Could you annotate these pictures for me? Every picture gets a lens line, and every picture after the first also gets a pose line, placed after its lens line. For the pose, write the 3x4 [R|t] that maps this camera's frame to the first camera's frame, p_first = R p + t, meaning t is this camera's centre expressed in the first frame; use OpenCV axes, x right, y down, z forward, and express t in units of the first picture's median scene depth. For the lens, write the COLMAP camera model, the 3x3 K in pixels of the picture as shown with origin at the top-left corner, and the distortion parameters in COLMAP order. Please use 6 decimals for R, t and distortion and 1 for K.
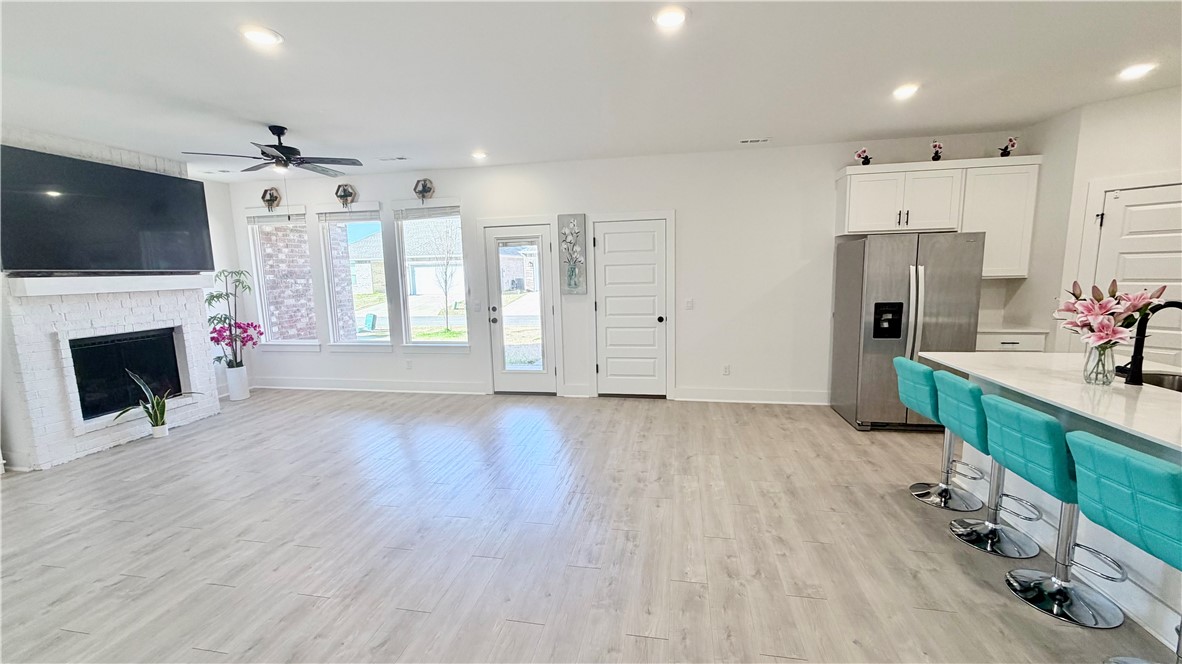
lens RADIAL K [[472.2, 0, 588.8], [0, 472.2, 335.5], [0, 0, 1]] dist [0.000861, -0.000191]
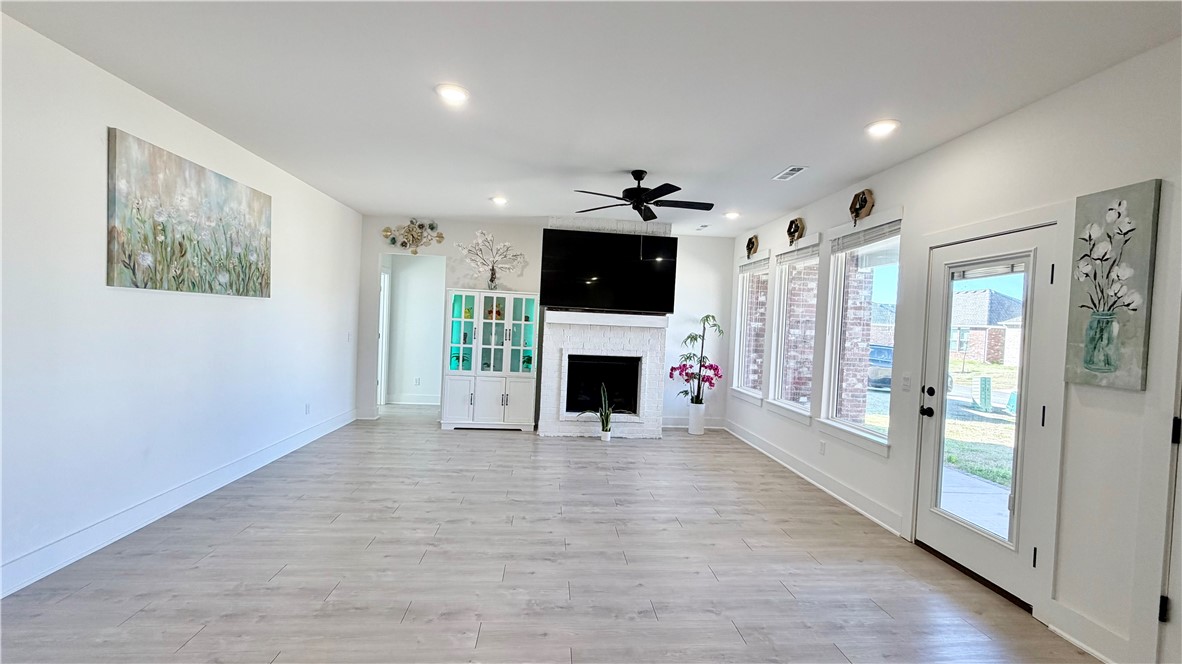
lens RADIAL K [[472.2, 0, 592.1], [0, 472.2, 336.2], [0, 0, 1]] dist [0.000861, -0.000191]
pose [[0.267535, 0.059933, -0.961682, 0.236980], [-0.184302, 0.982819, 0.009979, -0.055204], [0.945758, 0.174571, 0.273984, 0.486885]]
